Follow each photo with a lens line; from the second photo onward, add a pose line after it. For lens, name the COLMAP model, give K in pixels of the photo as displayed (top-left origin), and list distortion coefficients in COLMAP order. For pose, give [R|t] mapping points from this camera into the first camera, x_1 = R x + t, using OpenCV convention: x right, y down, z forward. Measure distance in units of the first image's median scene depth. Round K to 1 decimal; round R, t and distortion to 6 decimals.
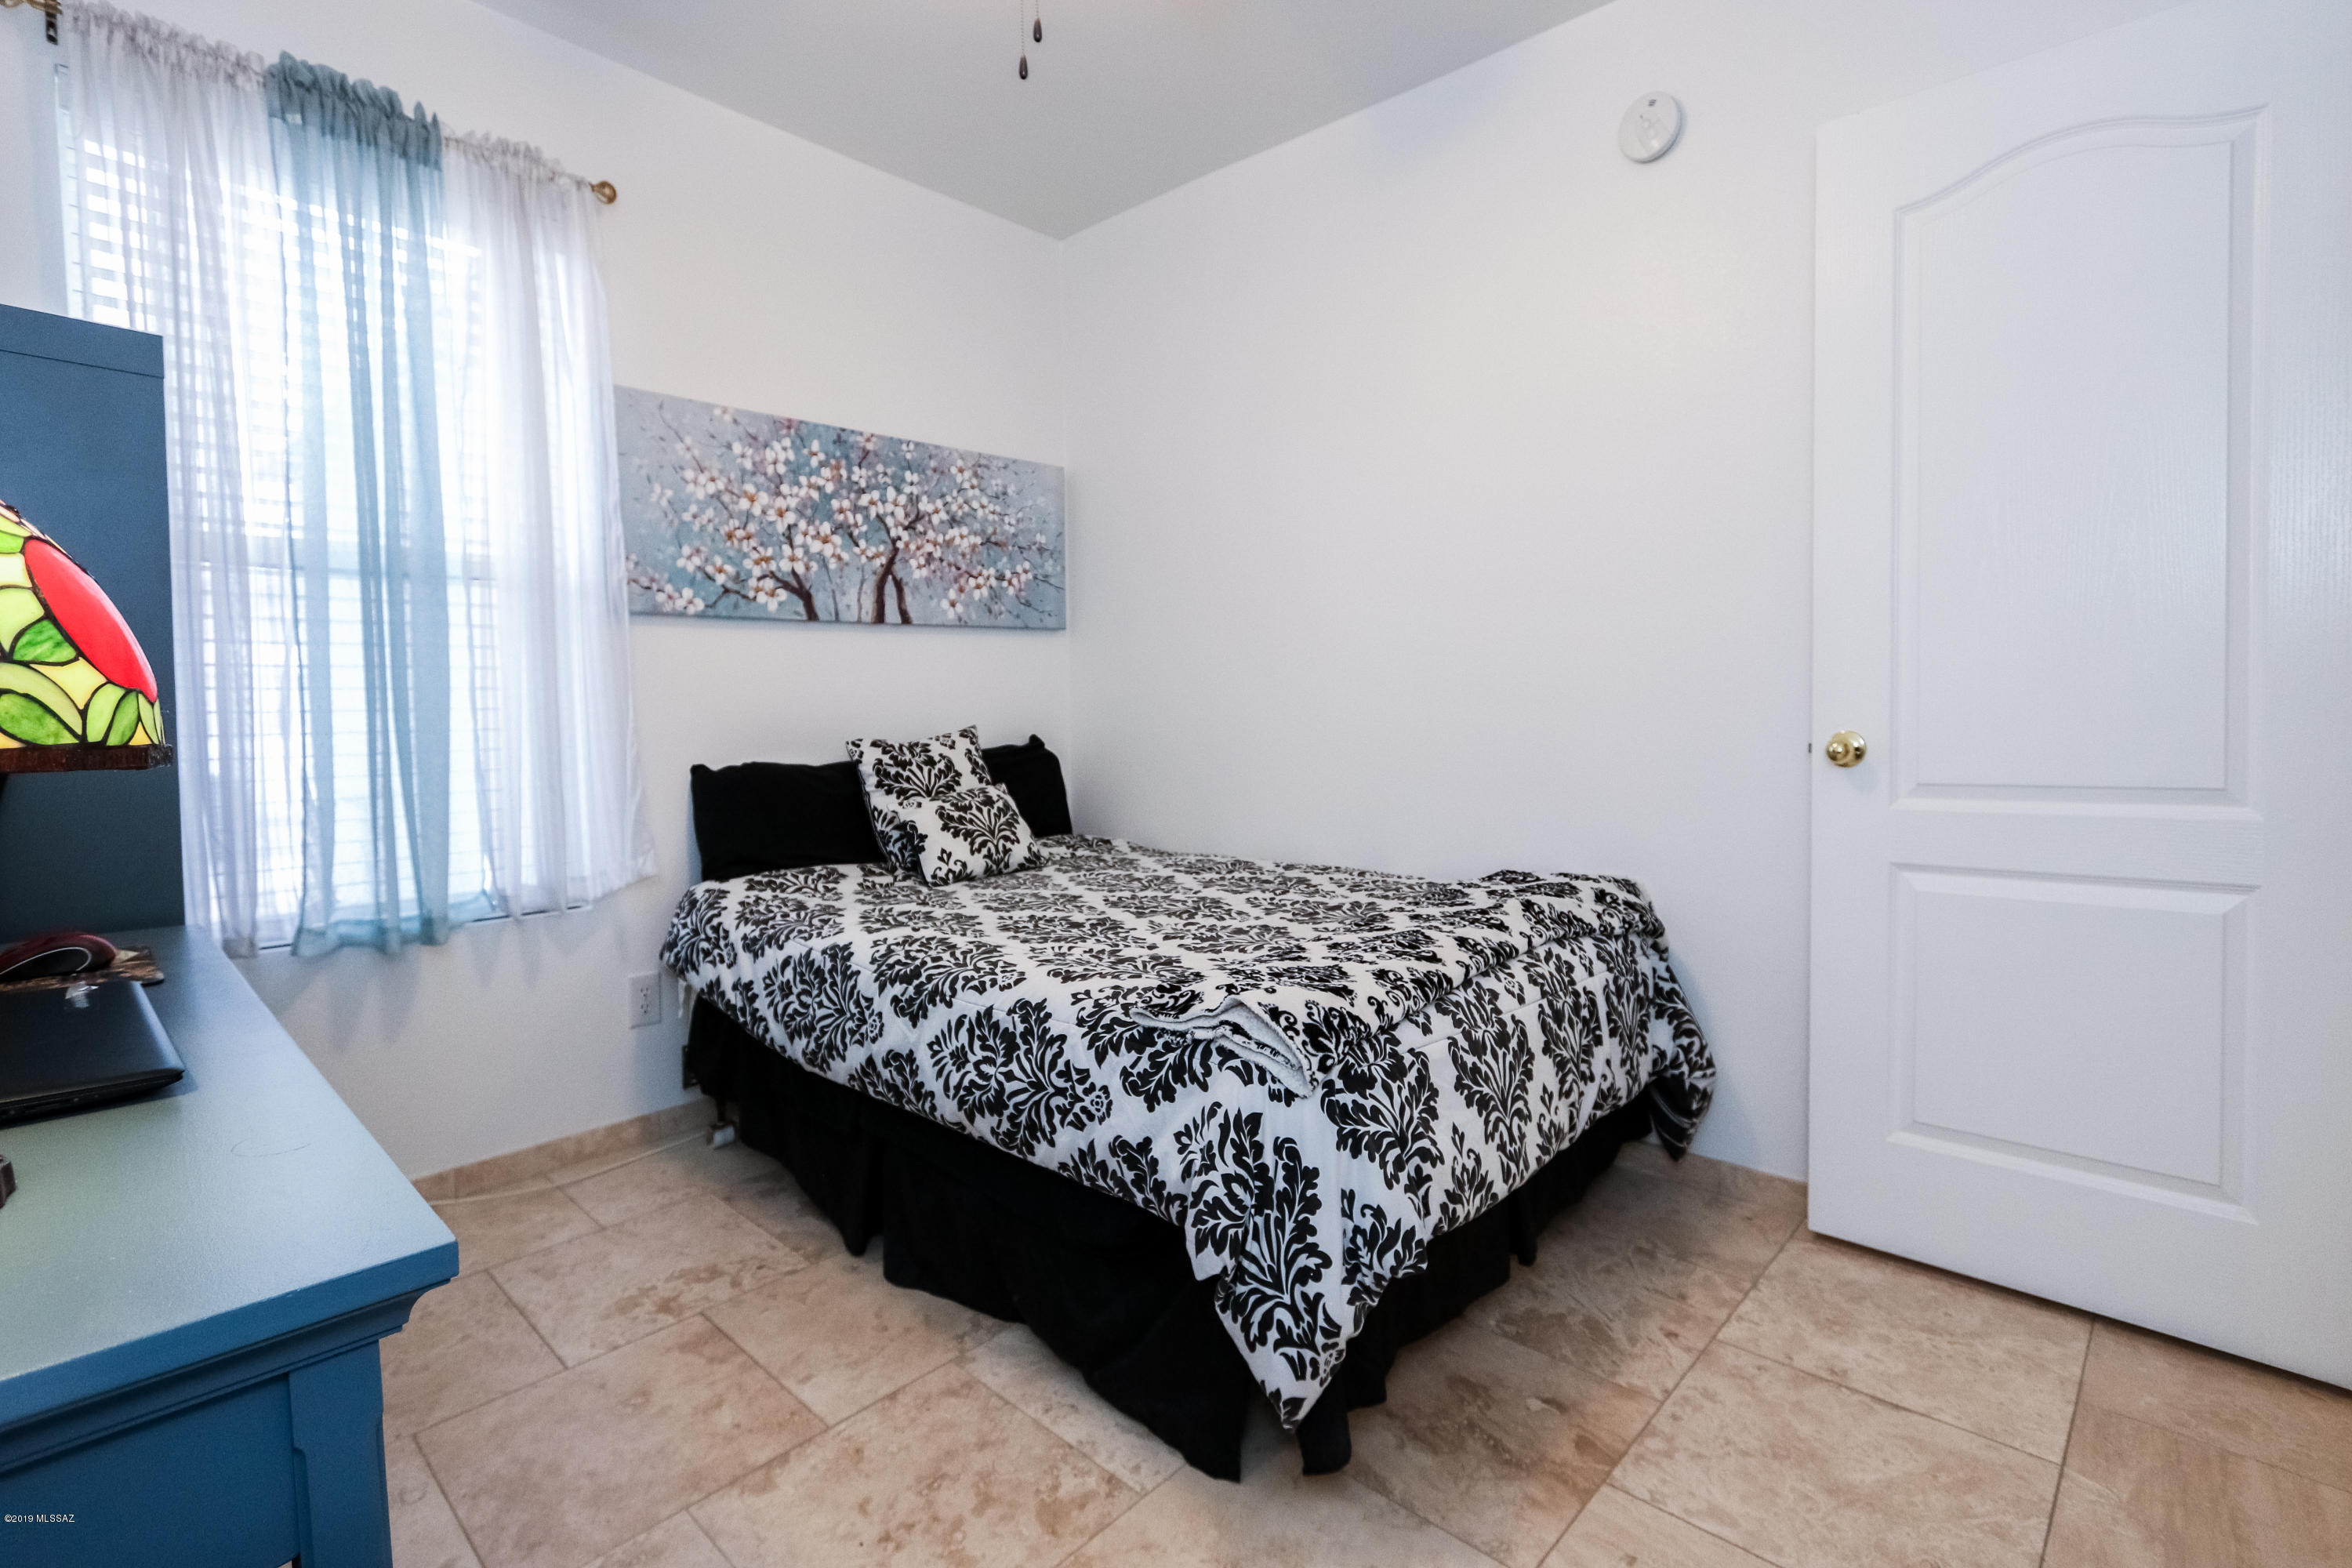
lens RADIAL K [[1105.5, 0, 1208.5], [0, 1105.5, 718.3], [0, 0, 1]] dist [0.027387, 0.000234]
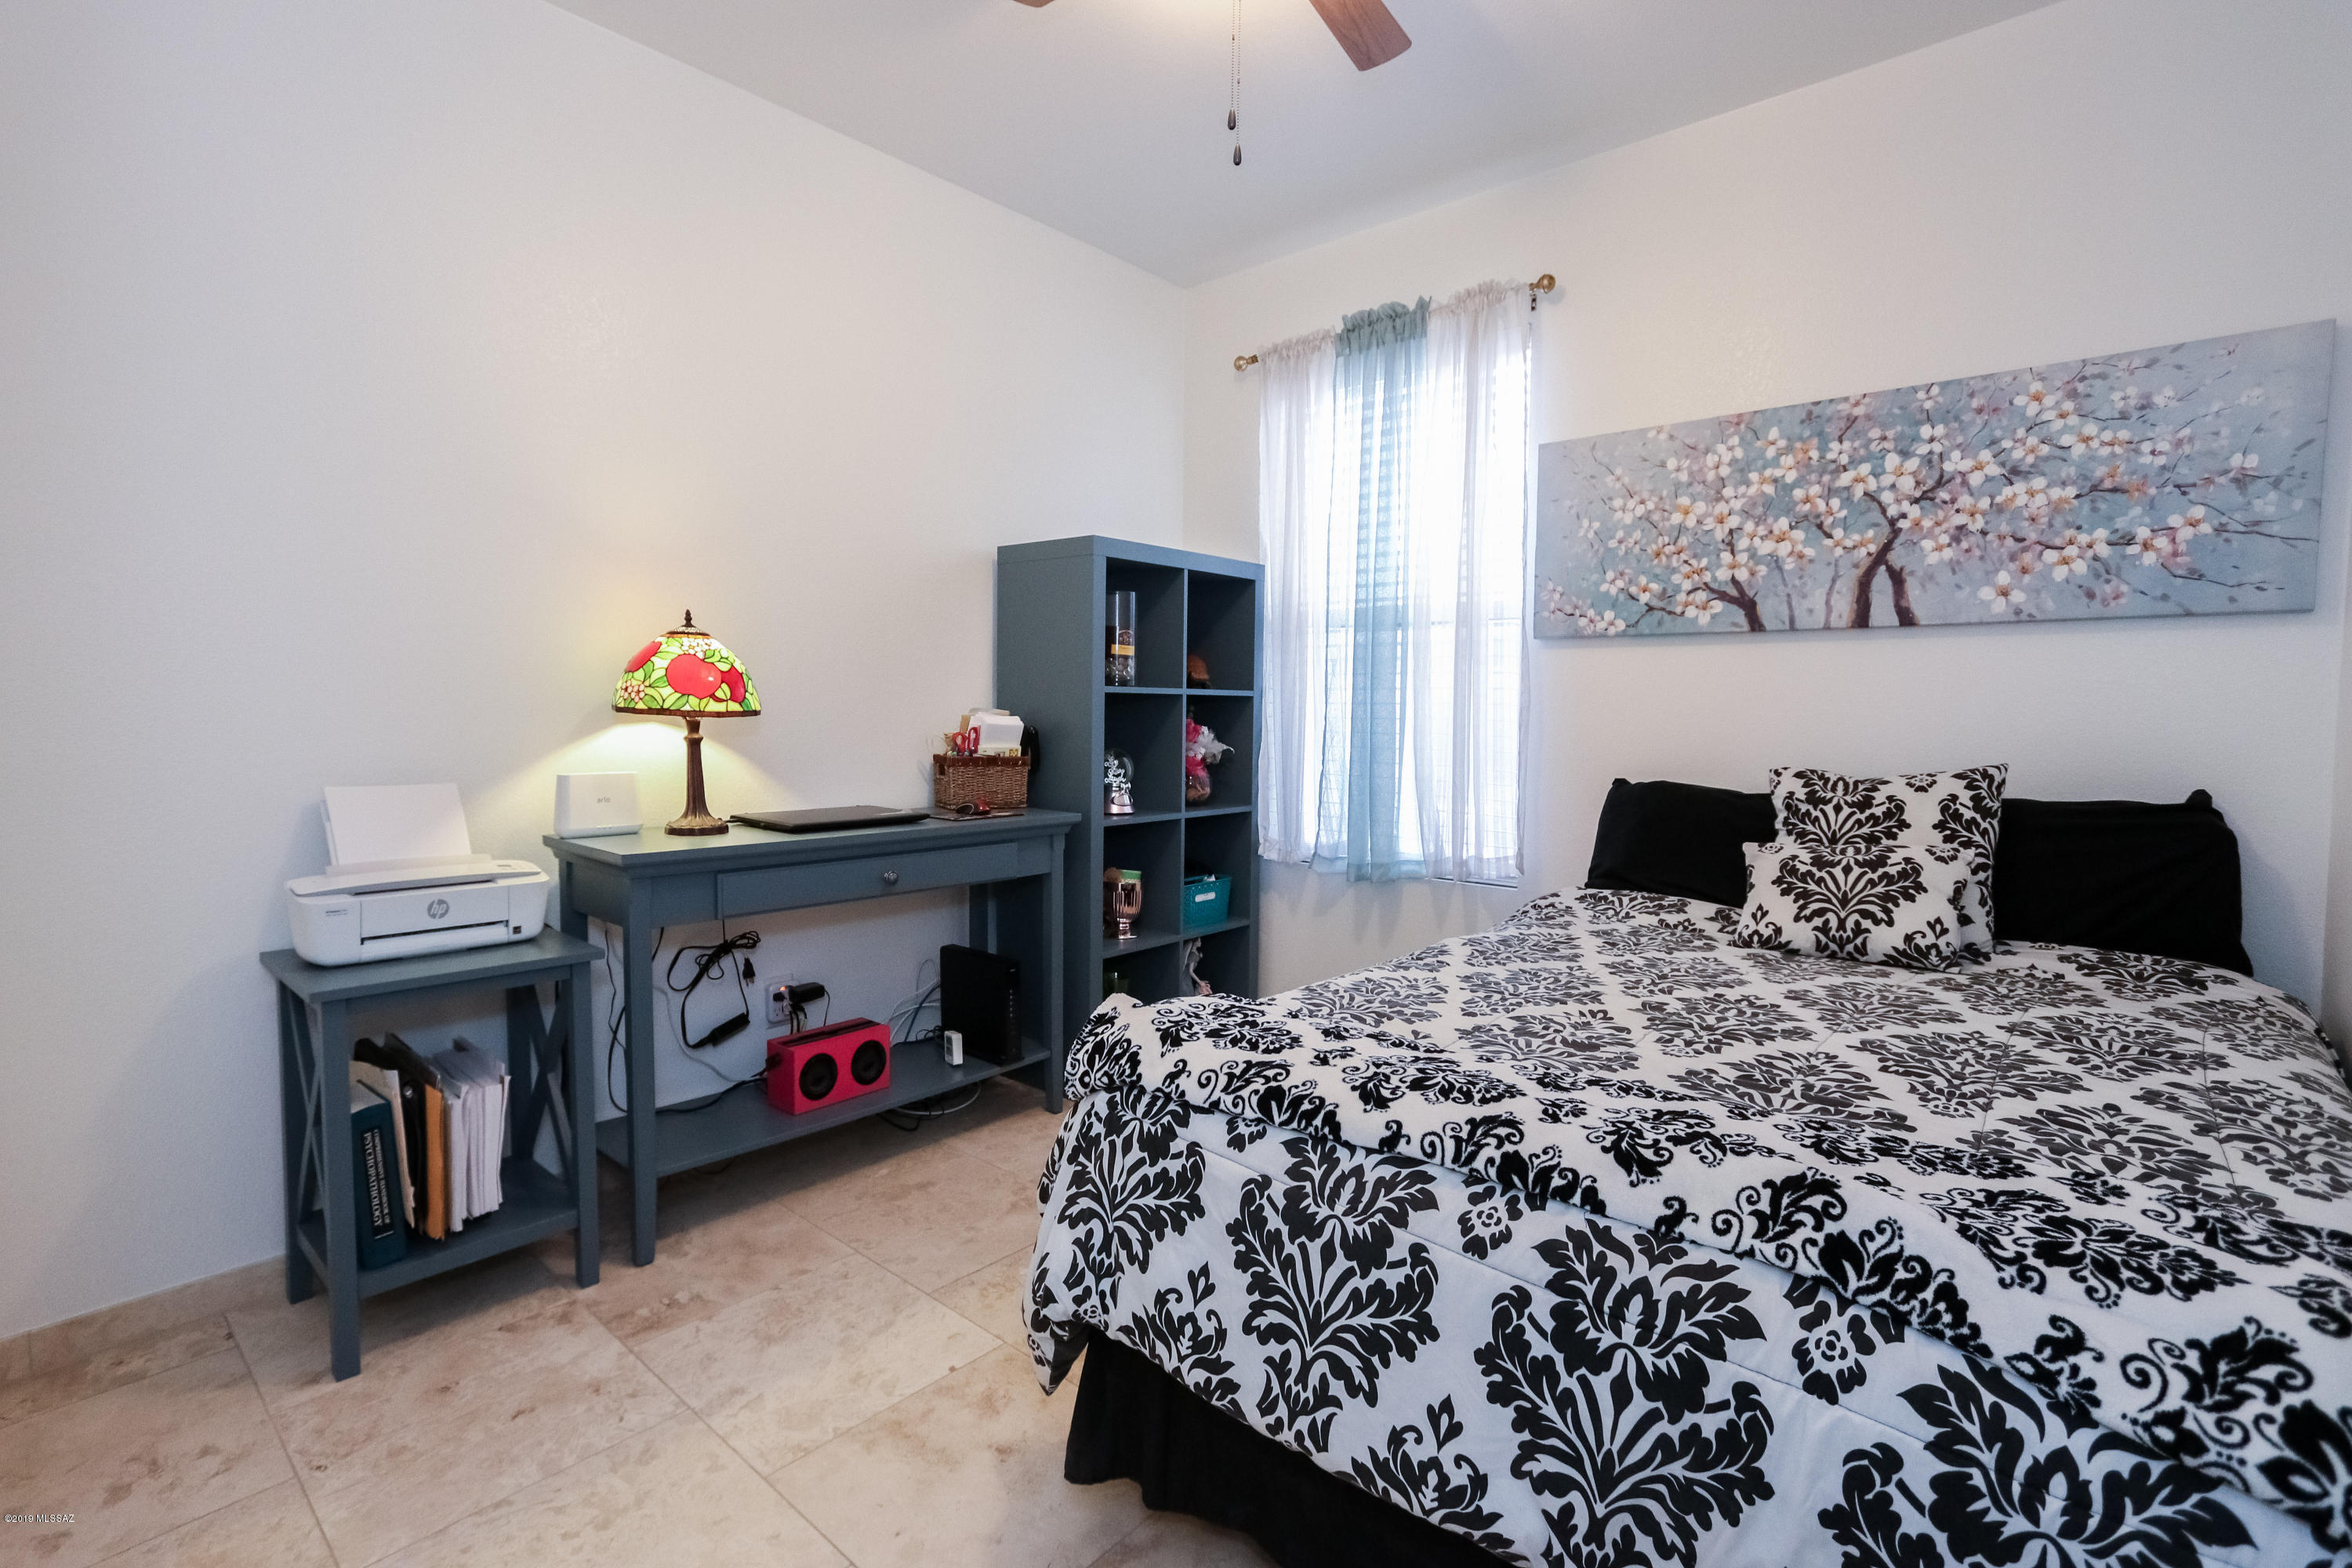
lens RADIAL K [[1057.0, 0, 1116.5], [0, 1057.0, 733.6], [0, 0, 1]] dist [-0.000069, -0.006324]
pose [[-0.008383, 0.036928, -0.999283, 0.507638], [-0.041035, 0.998463, 0.037242, -0.016325], [0.999123, 0.041317, -0.006854, 0.498245]]
